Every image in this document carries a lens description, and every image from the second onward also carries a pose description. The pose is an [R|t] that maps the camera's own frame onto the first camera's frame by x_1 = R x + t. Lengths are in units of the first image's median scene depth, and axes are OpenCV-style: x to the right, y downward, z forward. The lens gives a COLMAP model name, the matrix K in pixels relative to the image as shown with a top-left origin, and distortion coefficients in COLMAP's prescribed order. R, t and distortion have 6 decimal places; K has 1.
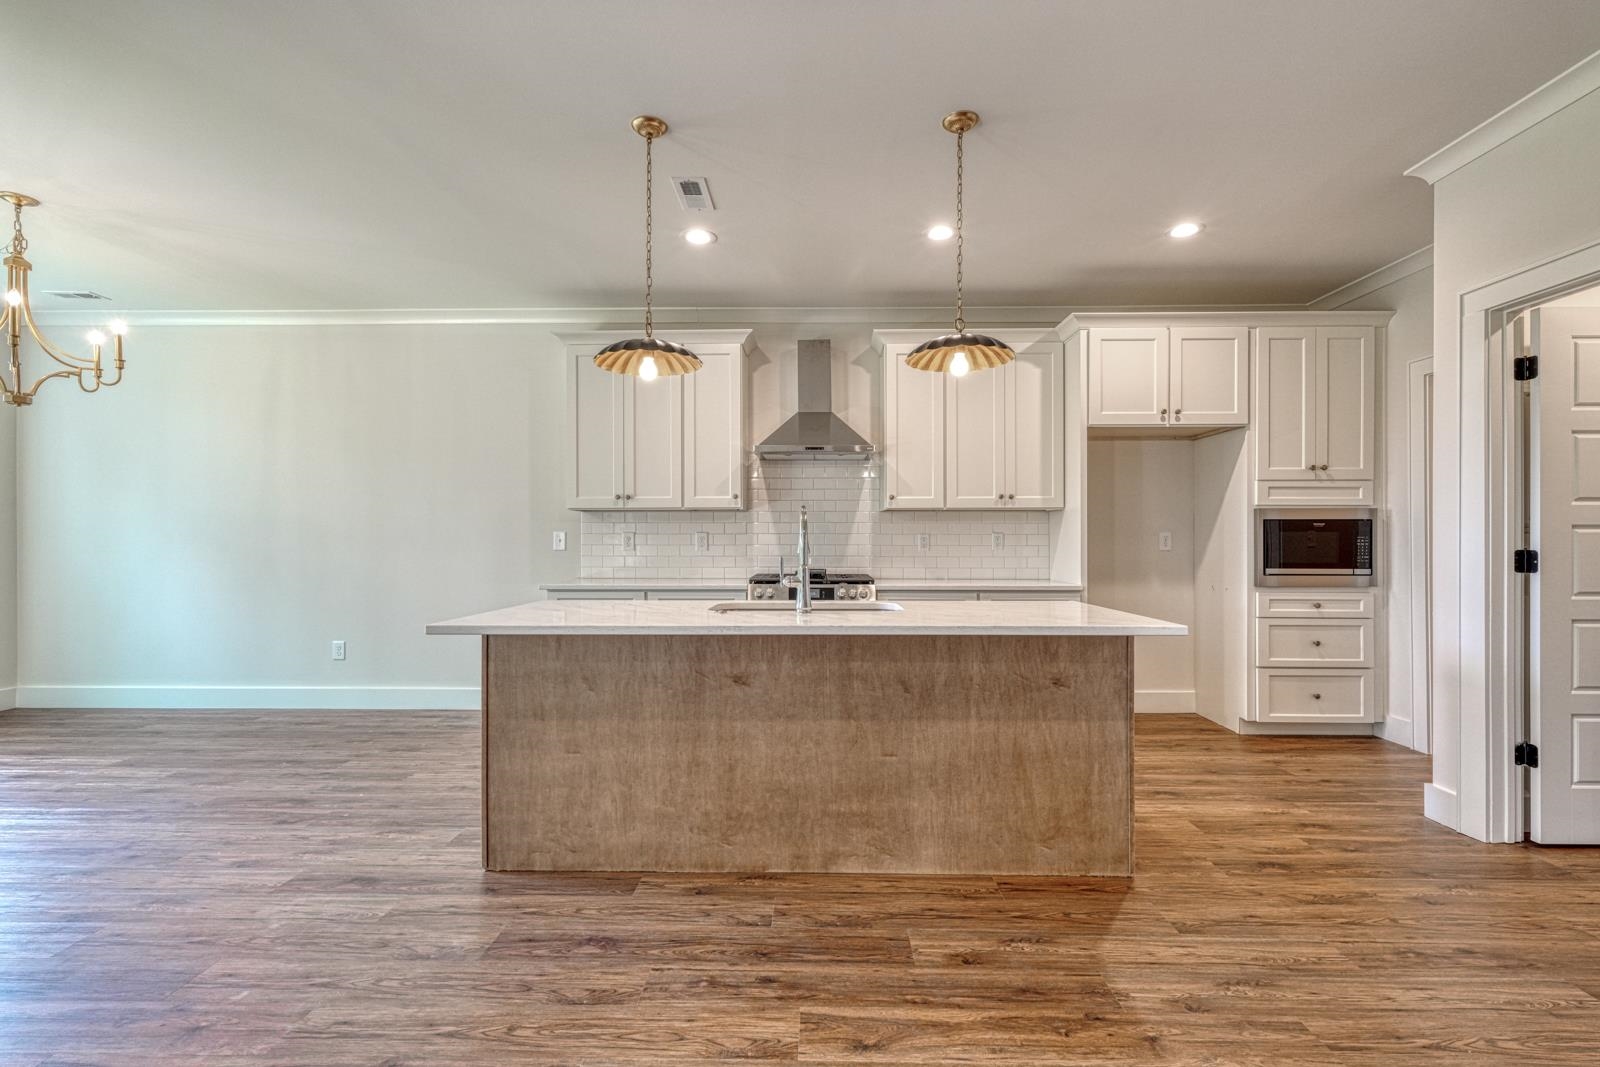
lens RADIAL K [[704.4, 0, 798.5], [0, 704.4, 539.4], [0, 0, 1]] dist [0.002945, 0.000216]
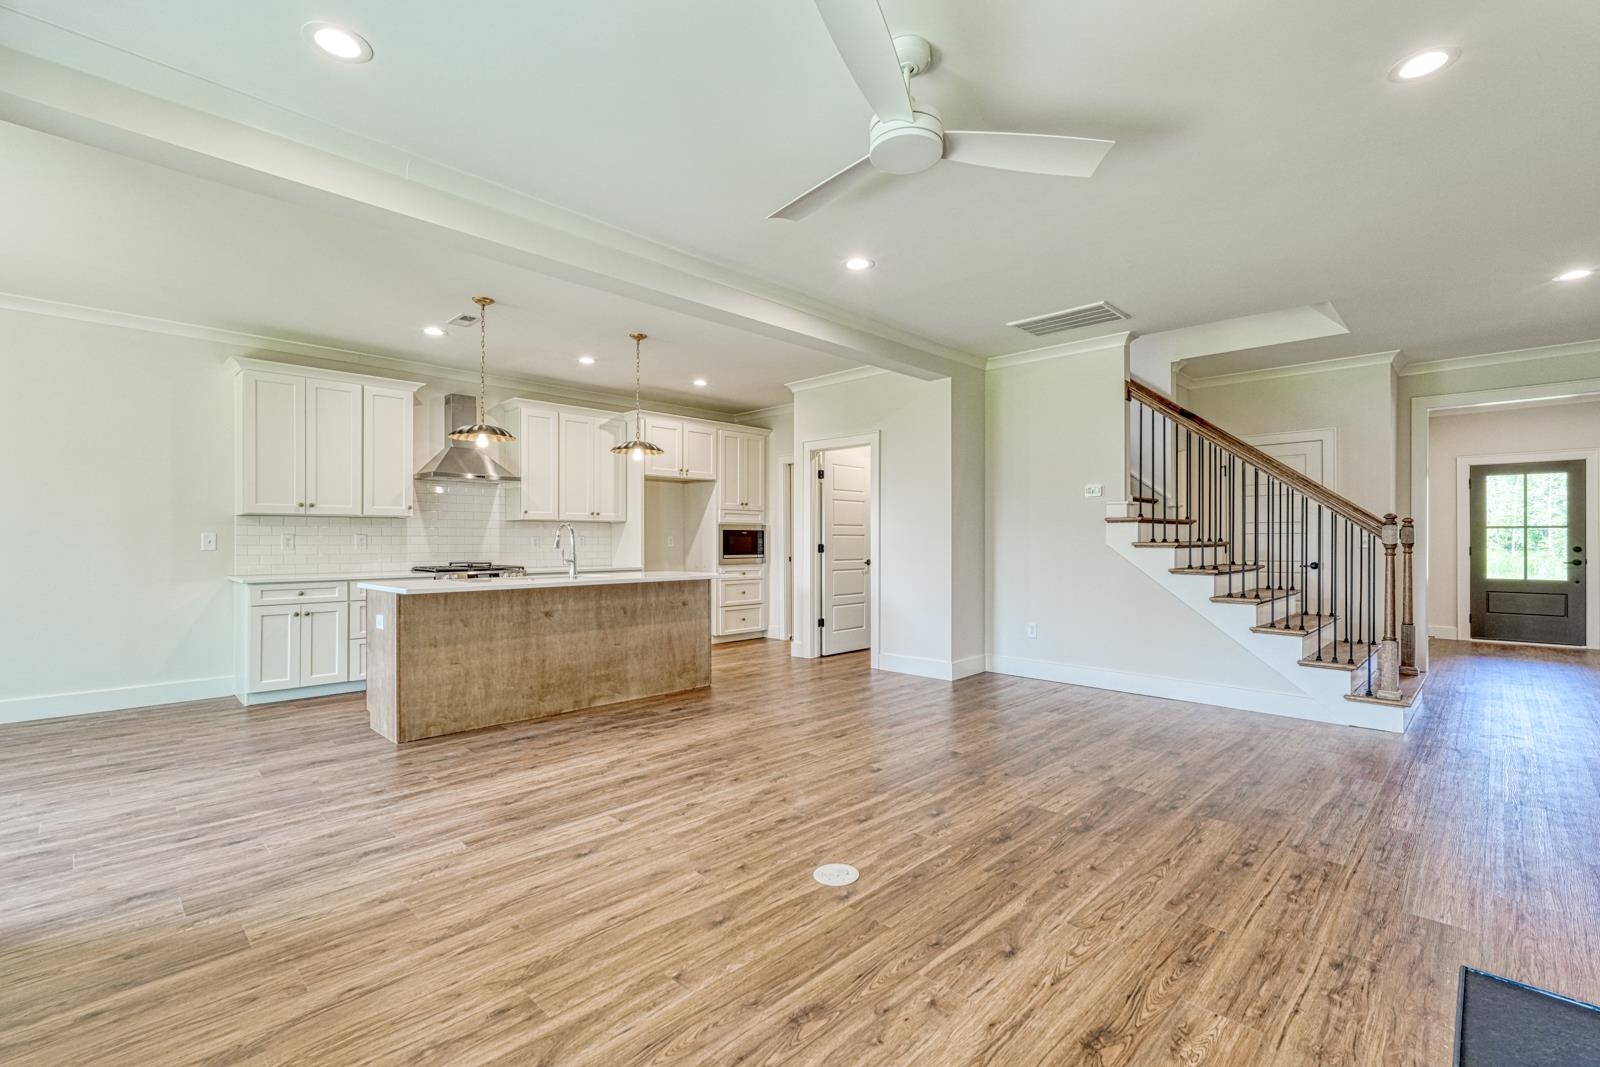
lens RADIAL K [[704.4, 0, 798.5], [0, 704.4, 539.4], [0, 0, 1]] dist [0.002945, 0.000216]
pose [[0.689219, 0.000437, 0.724553, -0.985206], [0.001758, 0.999996, -0.002275, 0.004393], [-0.724551, 0.002841, 0.689215, -0.789629]]
